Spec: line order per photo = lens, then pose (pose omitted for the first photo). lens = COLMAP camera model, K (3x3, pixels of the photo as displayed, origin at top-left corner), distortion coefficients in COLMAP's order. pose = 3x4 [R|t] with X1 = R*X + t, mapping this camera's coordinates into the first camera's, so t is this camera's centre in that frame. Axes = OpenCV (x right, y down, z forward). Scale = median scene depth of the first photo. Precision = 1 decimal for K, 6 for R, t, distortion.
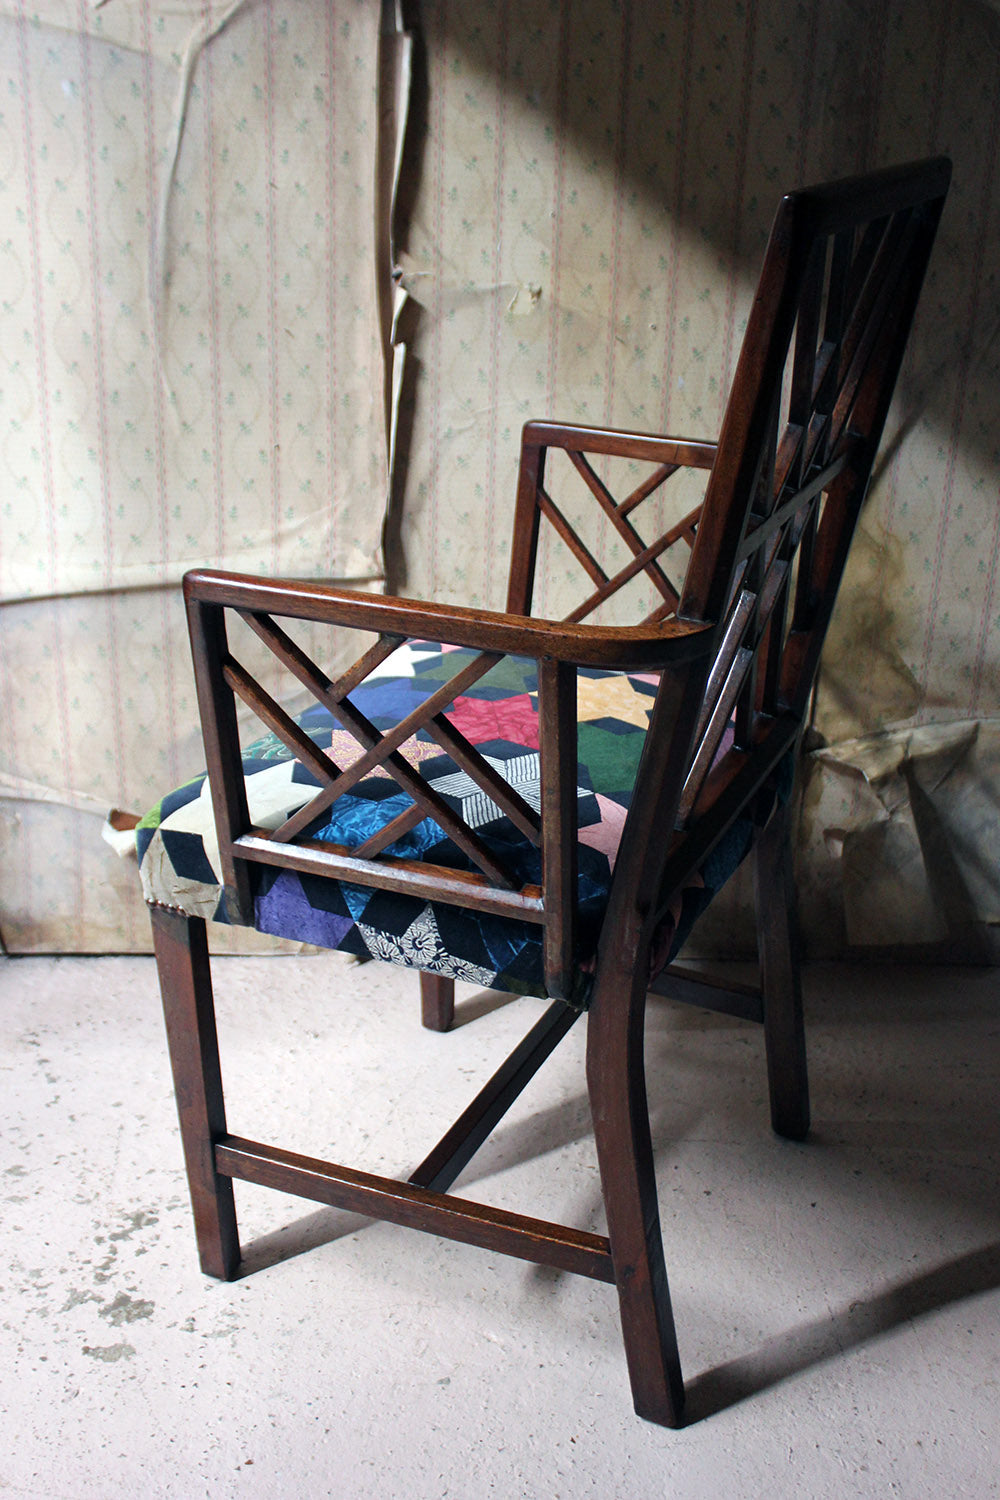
lens RADIAL K [[1622.2, 0, 486.9], [0, 1622.2, 728.8], [0, 0, 1]] dist [-0.069064, 0.000000]
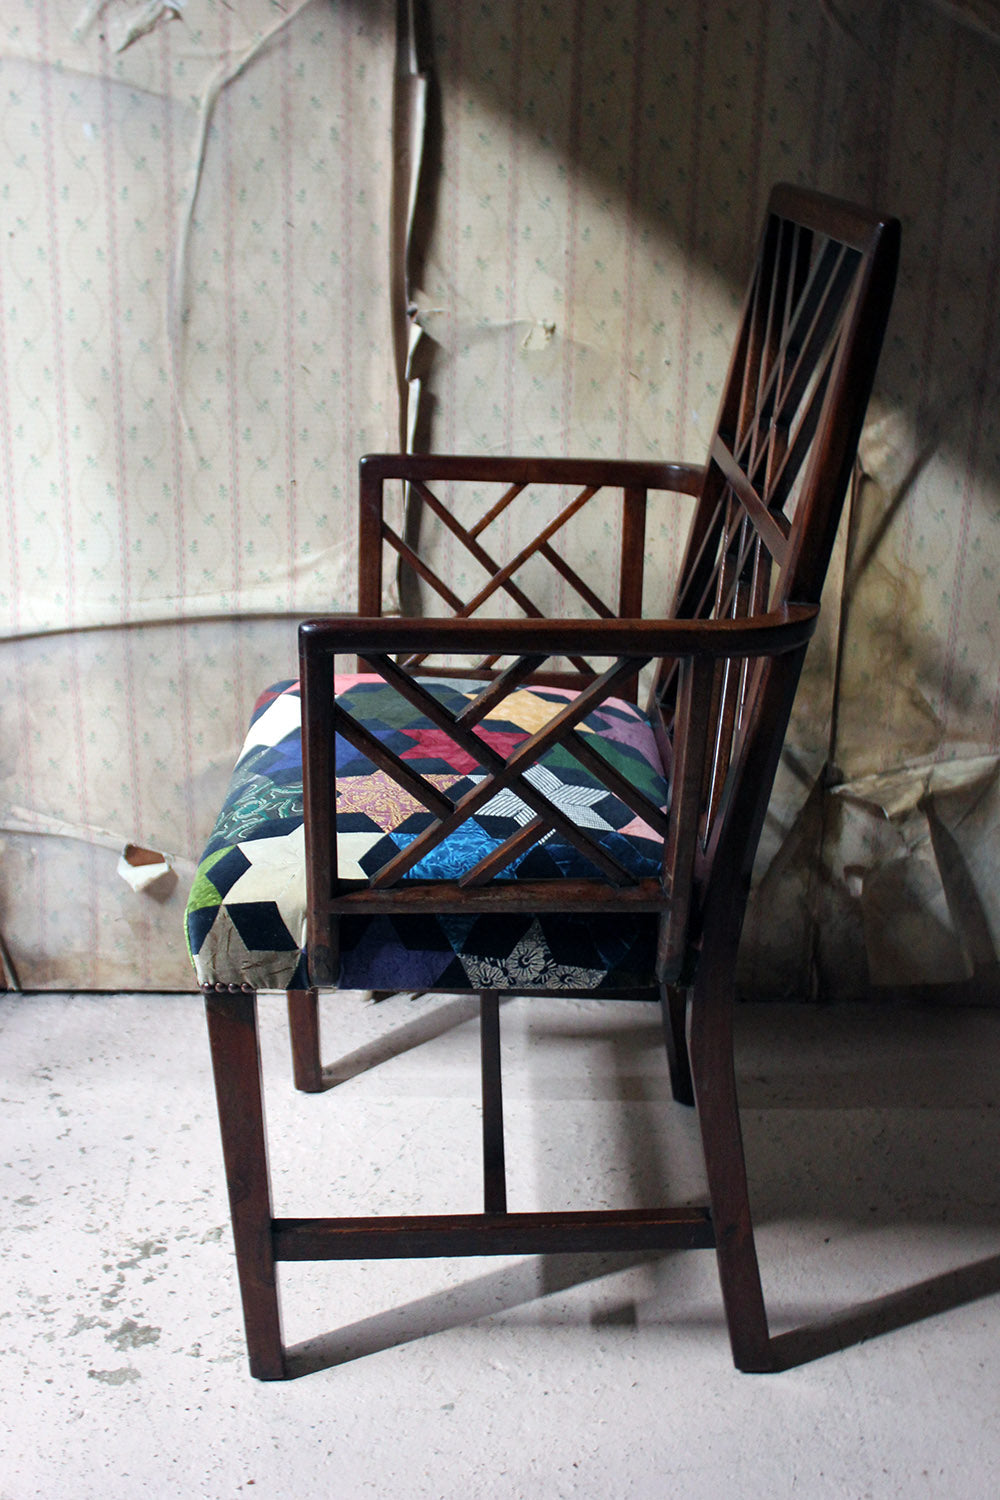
lens RADIAL K [[1698.3, 0, 492.4], [0, 1698.3, 726.4], [0, 0, 1]] dist [-0.065173, 0.000000]
pose [[0.999741, 0.001187, -0.022741, 0.018903], [-0.002073, 0.999237, -0.039002, 0.019343], [0.022677, 0.039039, 0.998980, -0.046869]]
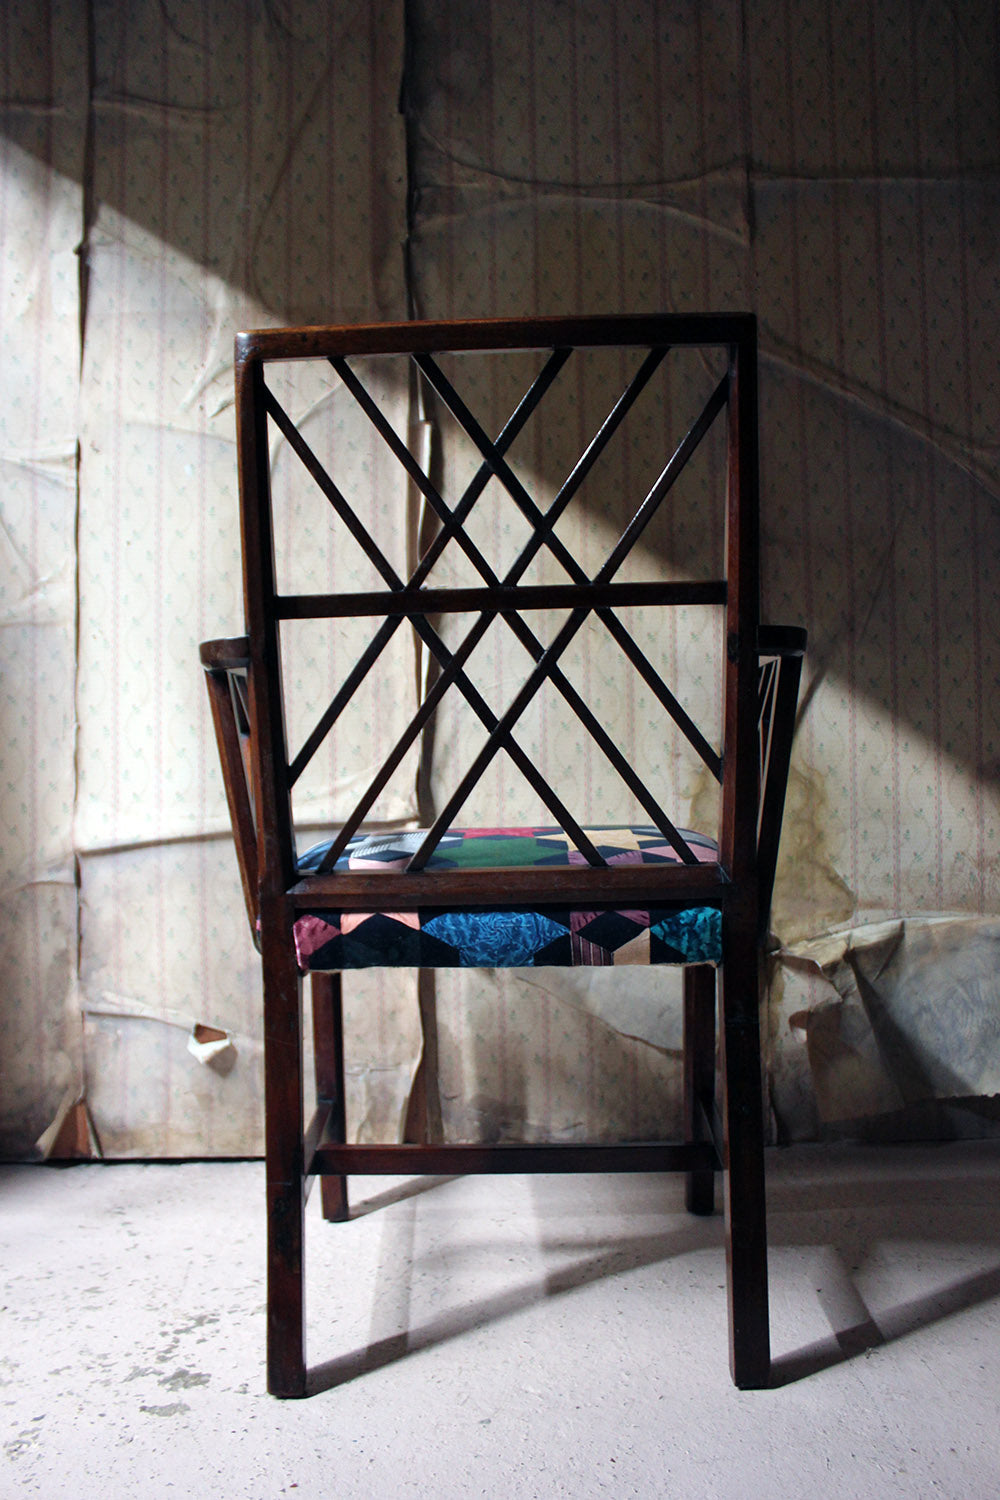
lens RADIAL K [[1226.5, 0, 489.2], [0, 1226.5, 748.5], [0, 0, 1]] dist [-0.160051, 0.130558]
pose [[0.999187, -0.040231, -0.002676, -0.003541], [0.036286, 0.926186, -0.375317, 0.228139], [0.017577, 0.374915, 0.926893, 0.102687]]
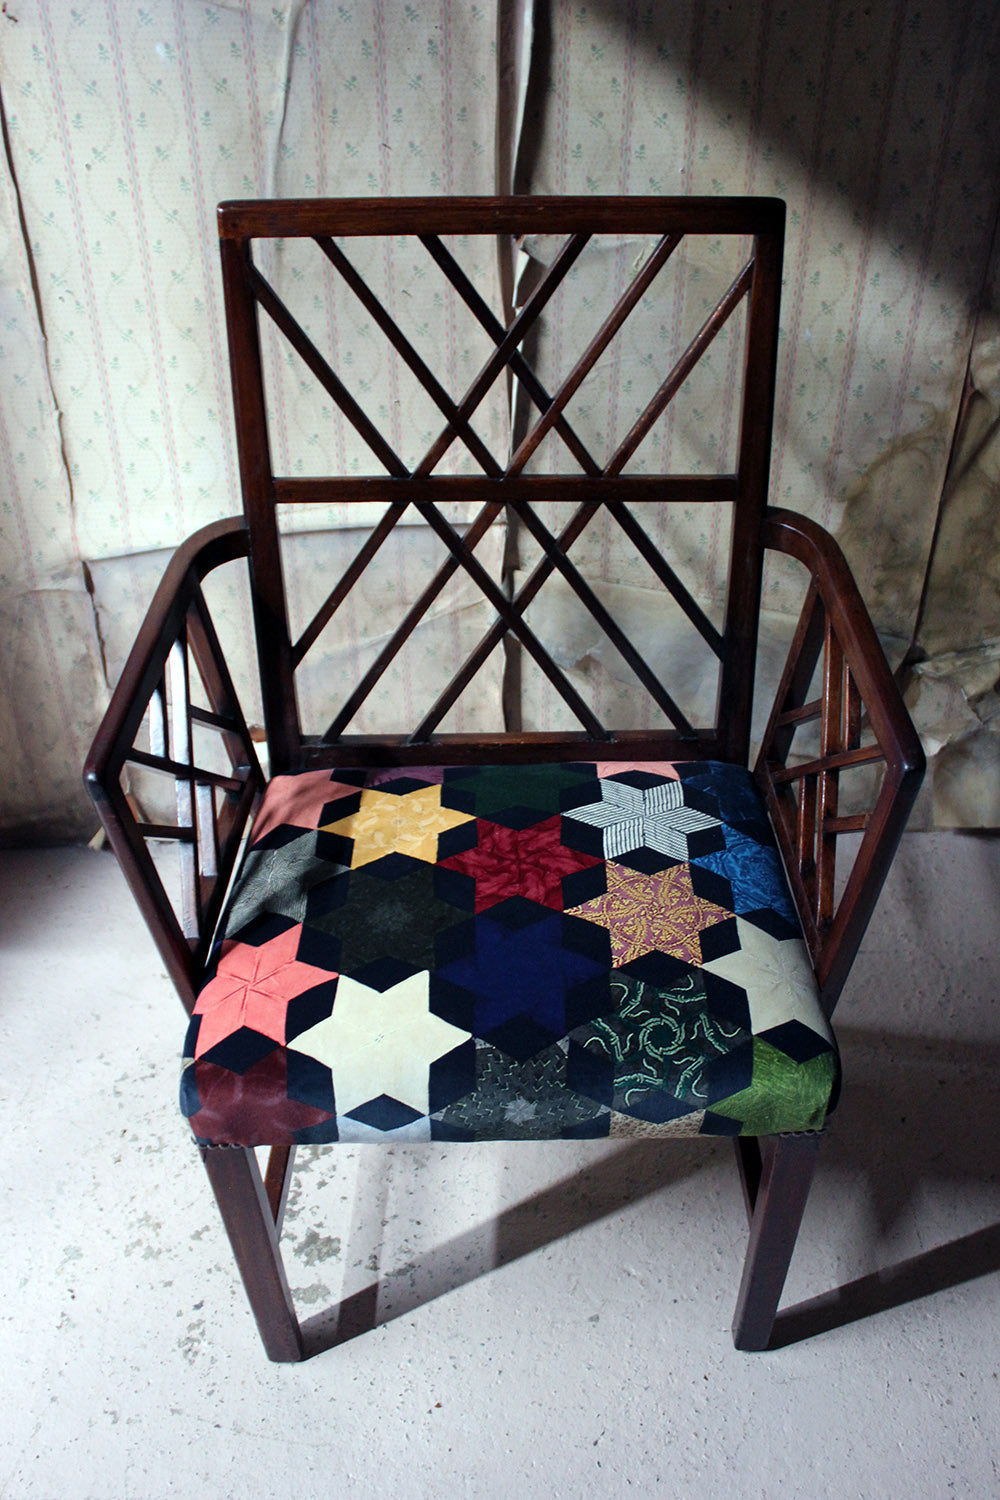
lens RADIAL K [[1501.7, 0, 493.7], [0, 1501.7, 741.4], [0, 0, 1]] dist [-0.073280, 0.000000]
pose [[0.999628, -0.015468, -0.022456, -0.054713], [0.021504, 0.953569, 0.300405, -0.259746], [0.016767, -0.300776, 0.953547, 0.063948]]
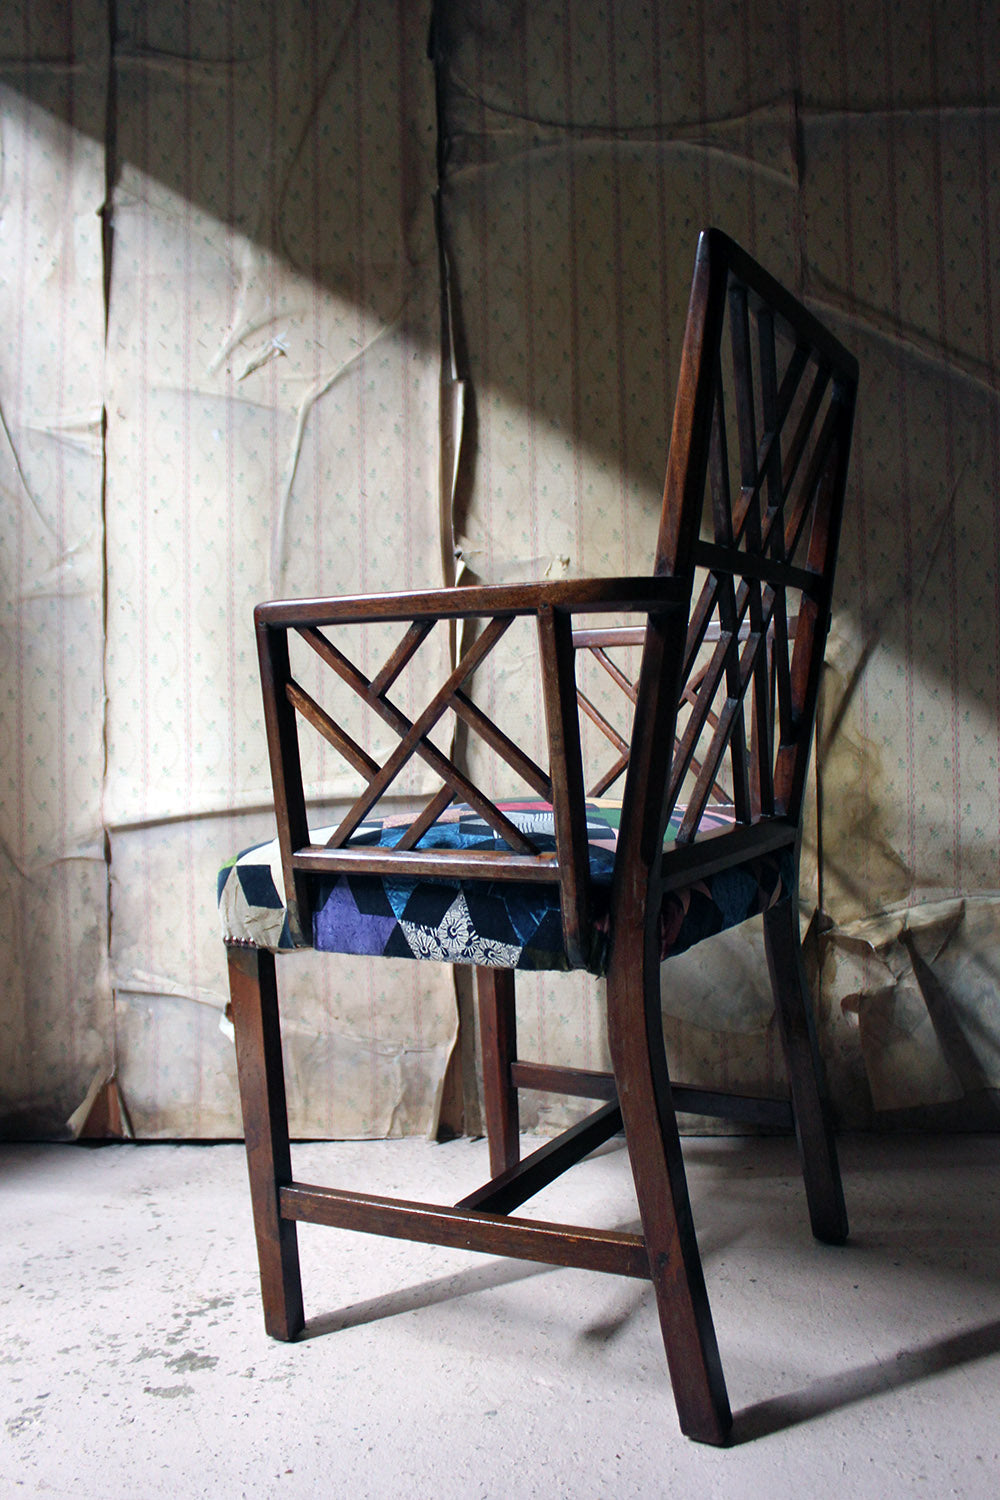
lens RADIAL K [[1271.1, 0, 494.6], [0, 1271.1, 743.9], [0, 0, 1]] dist [-0.149592, 0.123940]
pose [[0.996710, -0.044412, -0.067804, 0.036457], [0.016985, 0.932391, -0.361051, 0.231134], [0.079254, 0.358711, 0.930078, 0.105299]]
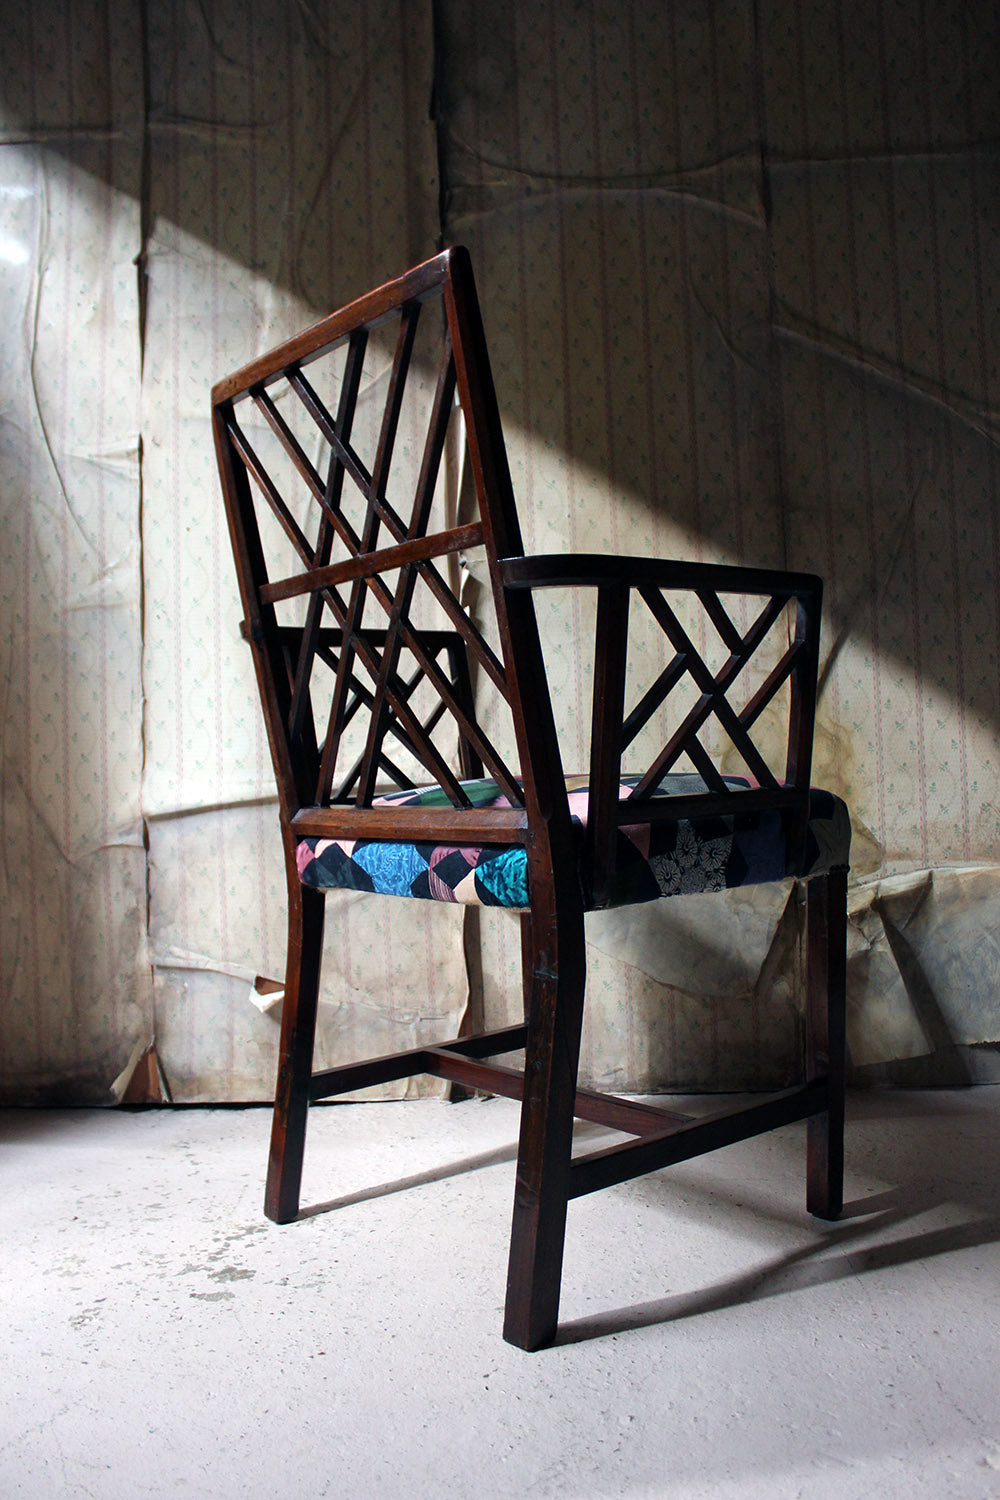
lens RADIAL K [[1226.5, 0, 491.3], [0, 1226.5, 747.4], [0, 0, 1]] dist [-0.160051, 0.130558]
pose [[0.995317, -0.060123, -0.075689, 0.041744], [0.026441, 0.922504, -0.385080, 0.287355], [0.092976, 0.381276, 0.919774, 0.066633]]
